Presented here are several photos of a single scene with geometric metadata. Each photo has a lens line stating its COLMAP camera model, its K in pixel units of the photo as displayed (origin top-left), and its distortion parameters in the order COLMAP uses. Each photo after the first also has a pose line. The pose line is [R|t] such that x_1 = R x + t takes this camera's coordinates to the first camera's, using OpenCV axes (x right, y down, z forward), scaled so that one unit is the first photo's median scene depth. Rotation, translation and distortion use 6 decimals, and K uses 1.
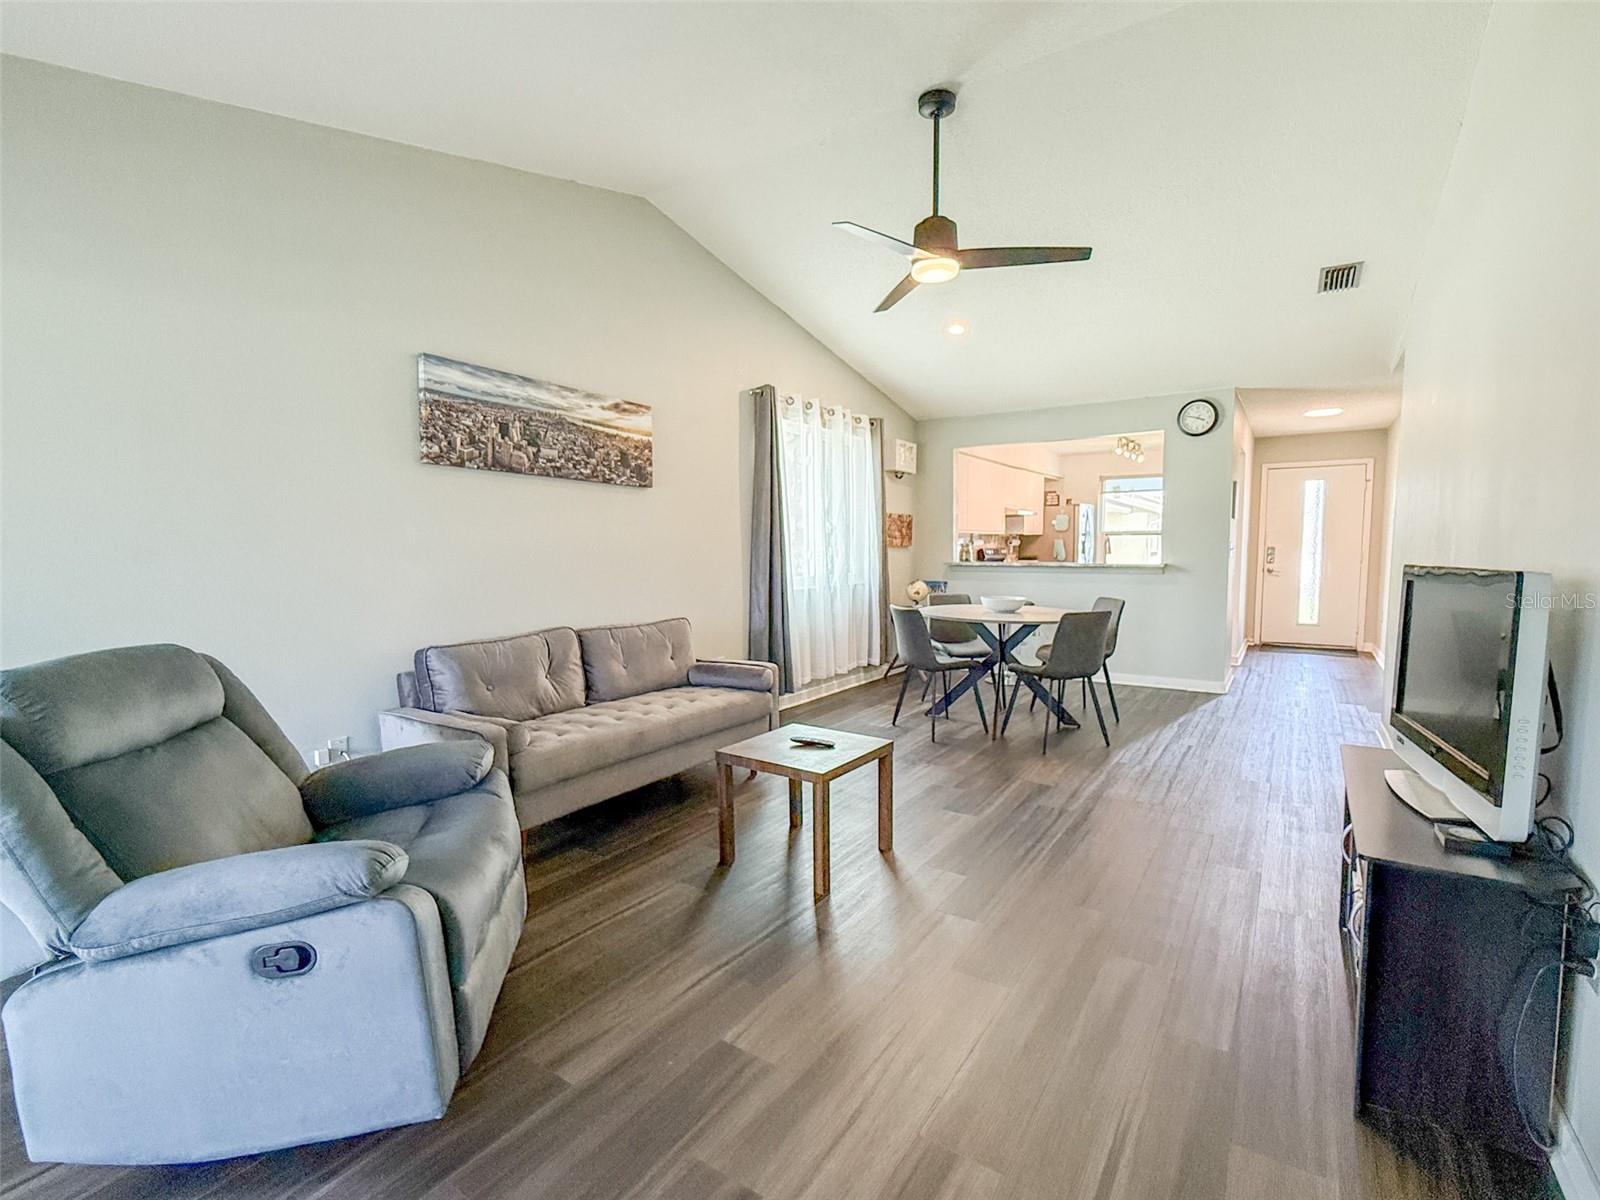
lens RADIAL K [[742.8, 0, 799.9], [0, 742.8, 605.1], [0, 0, 1]] dist [0.001213, -0.000848]
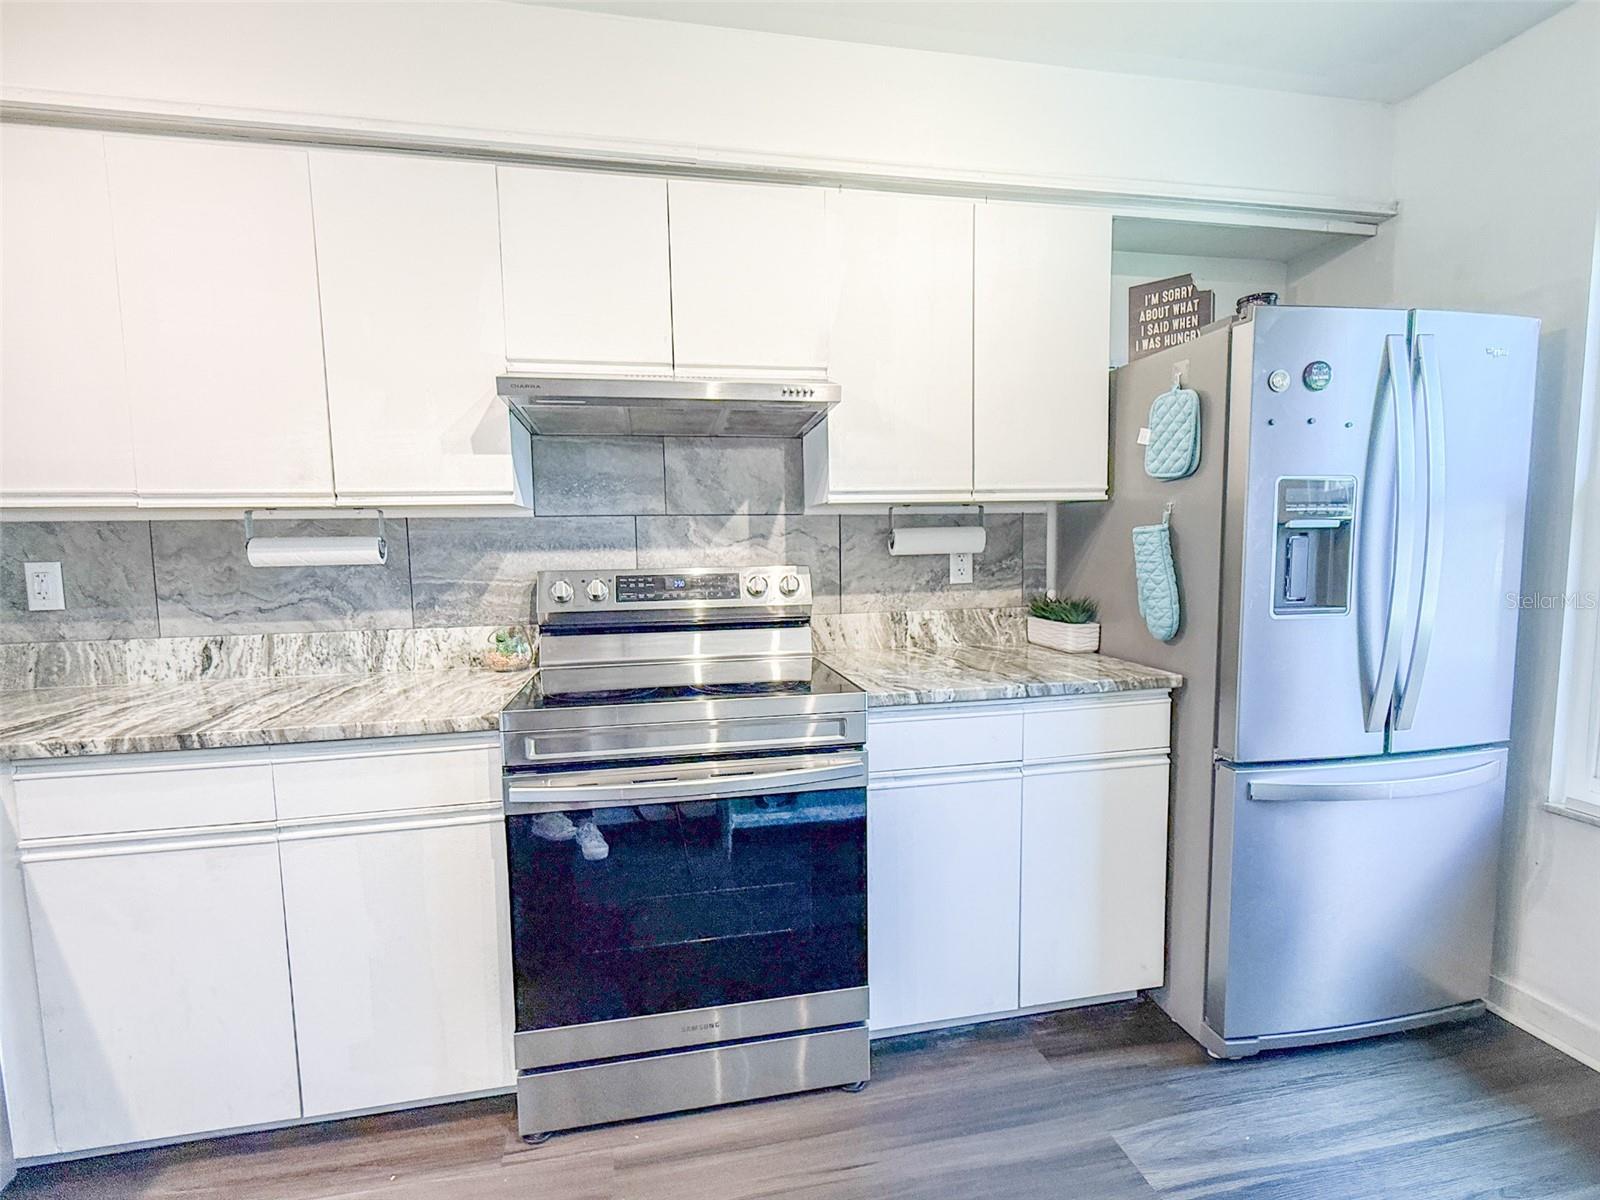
lens RADIAL K [[742.8, 0, 801.0], [0, 742.8, 607.0], [0, 0, 1]] dist [0.001213, -0.000848]
pose [[0.710300, 0.059501, -0.701380, 0.664346], [-0.047224, 0.998204, 0.036857, -0.111108], [0.702313, 0.006943, 0.711834, 1.272089]]
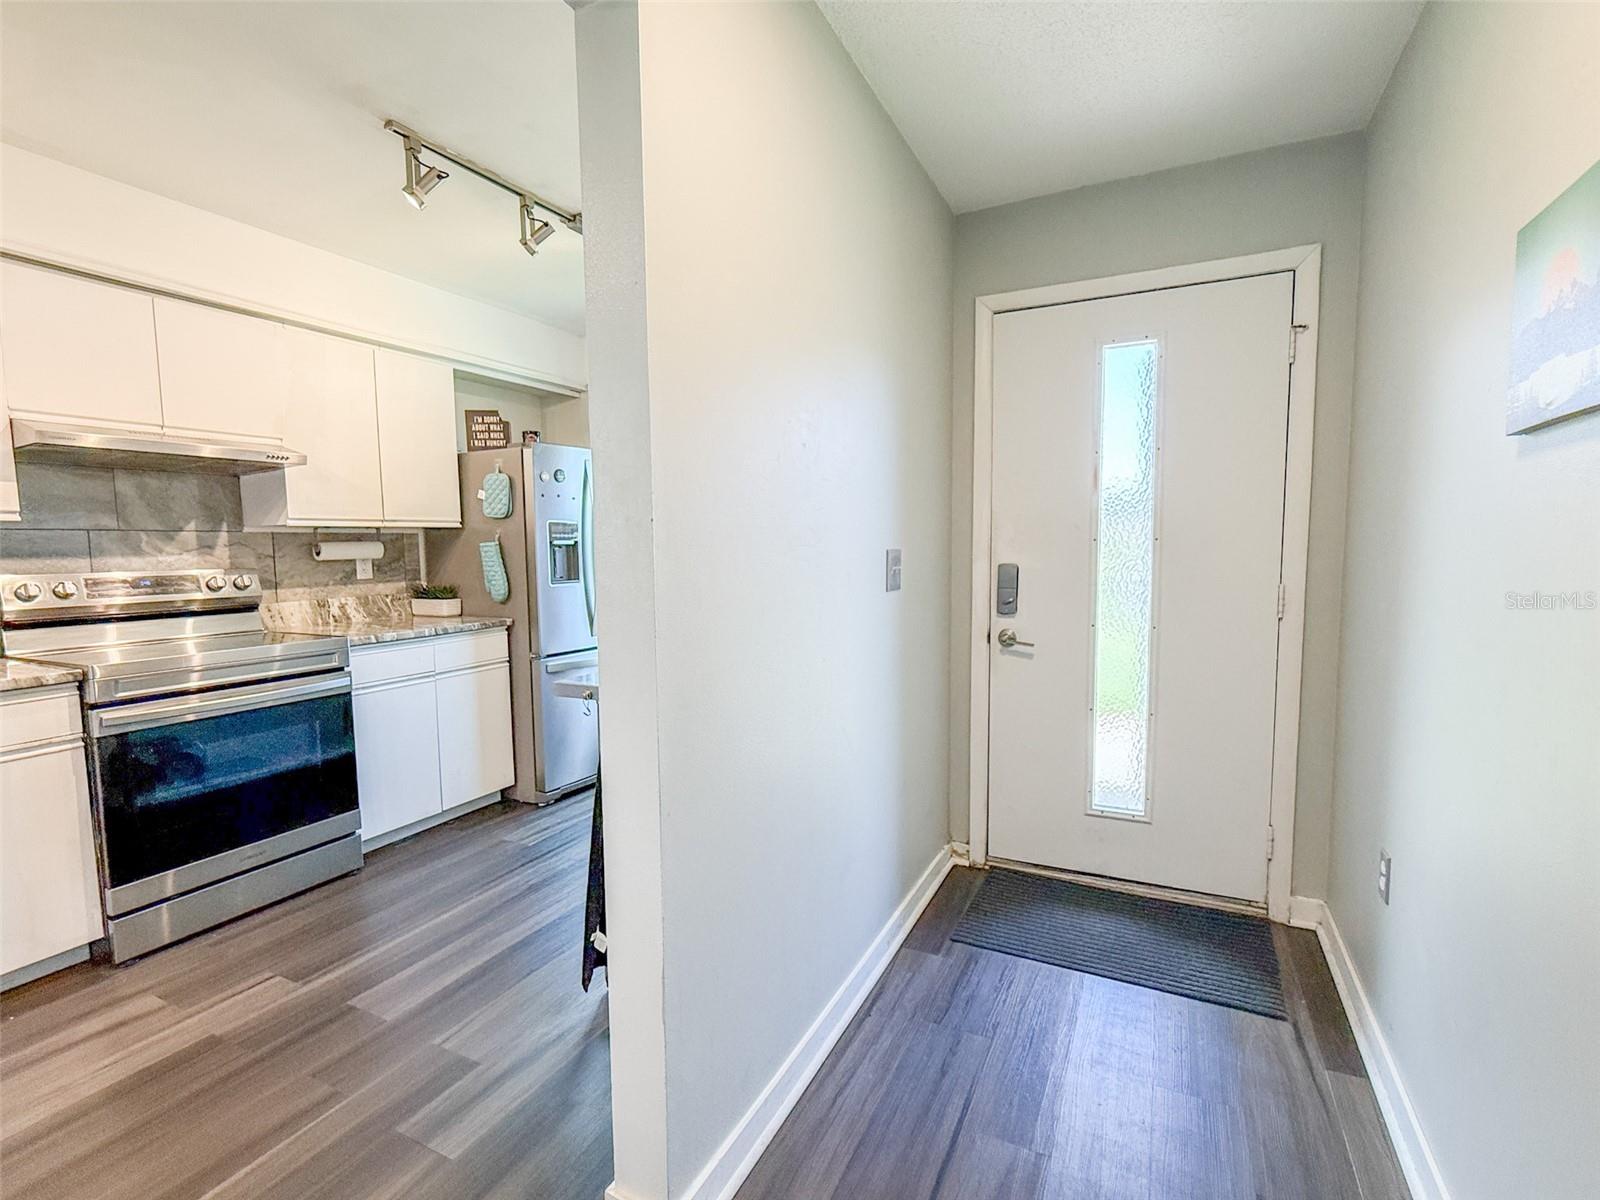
lens RADIAL K [[742.8, 0, 802.5], [0, 742.8, 607.7], [0, 0, 1]] dist [0.001213, -0.000848]
pose [[0.992315, -0.014536, 0.122882, 0.719839], [0.014121, 0.999891, 0.004250, -0.088486], [-0.122930, -0.002483, 0.992412, 0.988567]]
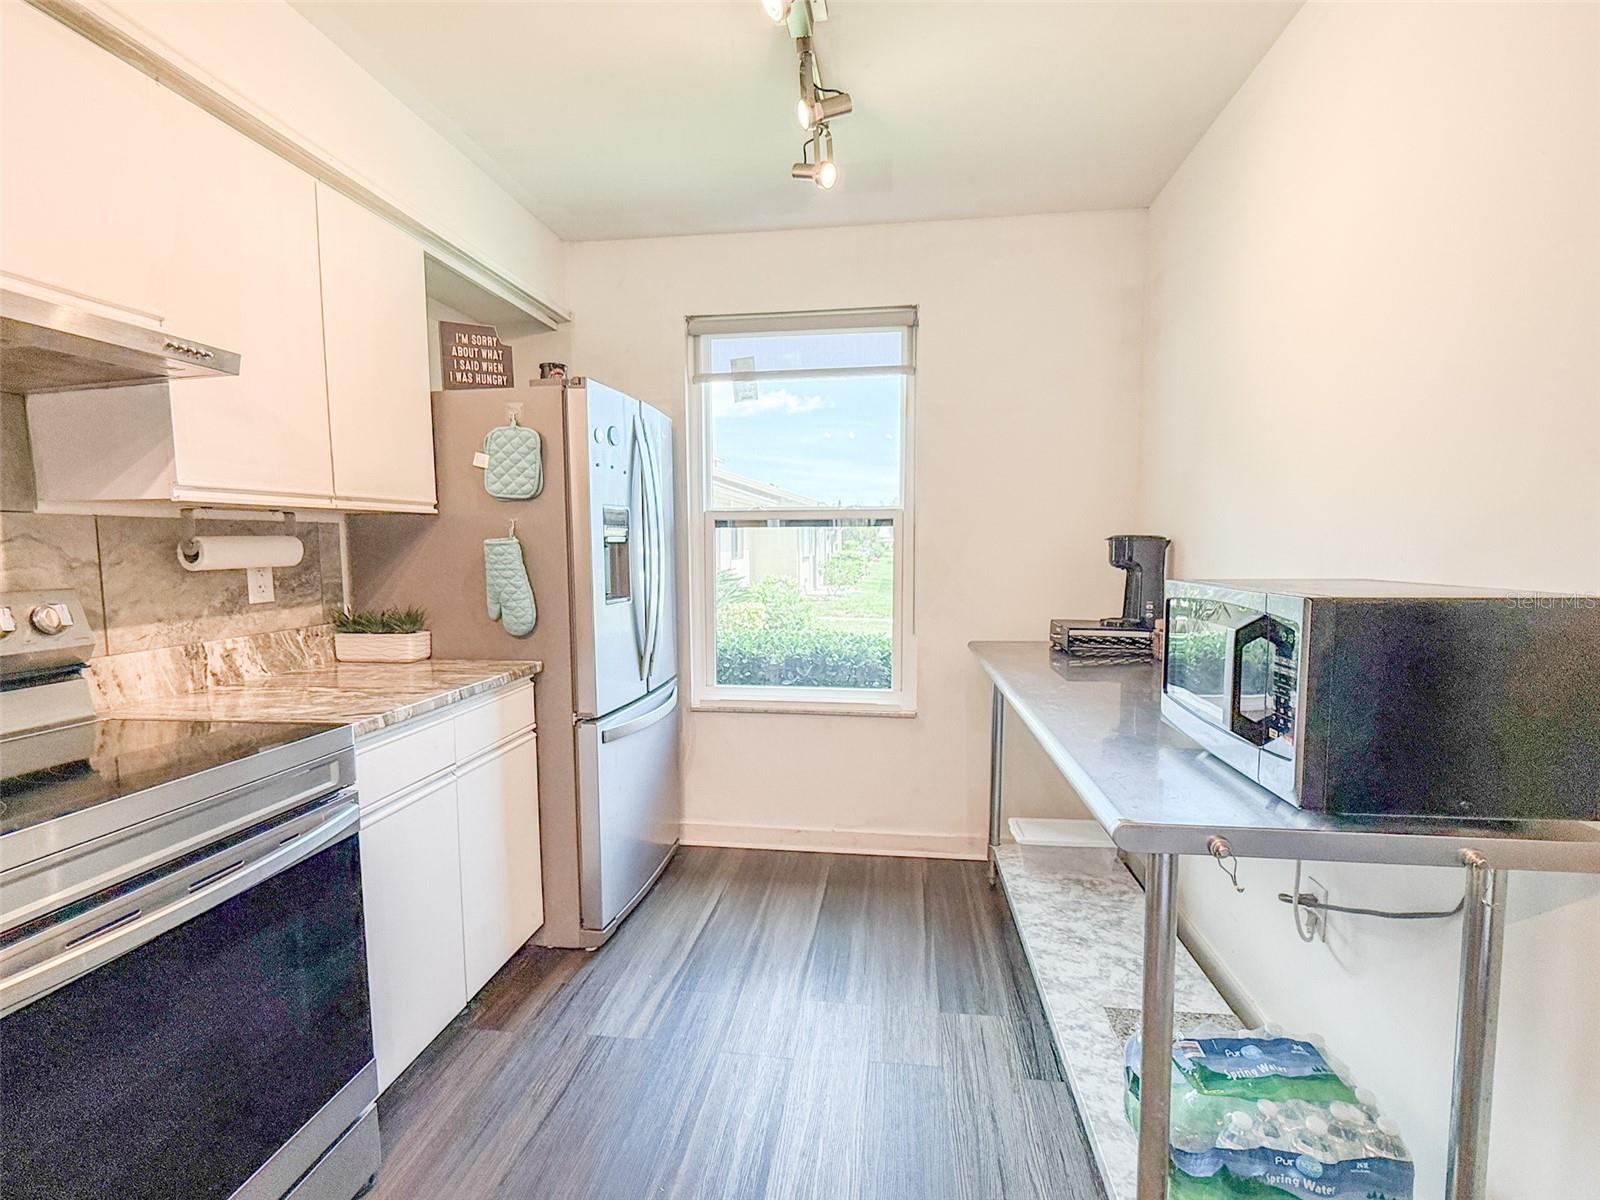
lens RADIAL K [[742.8, 0, 801.7], [0, 742.8, 609.0], [0, 0, 1]] dist [0.001213, -0.000848]
pose [[0.900688, -0.039010, 0.432712, 0.526467], [0.037308, 0.999227, 0.012426, -0.105584], [-0.432862, 0.004952, 0.901447, 1.208743]]
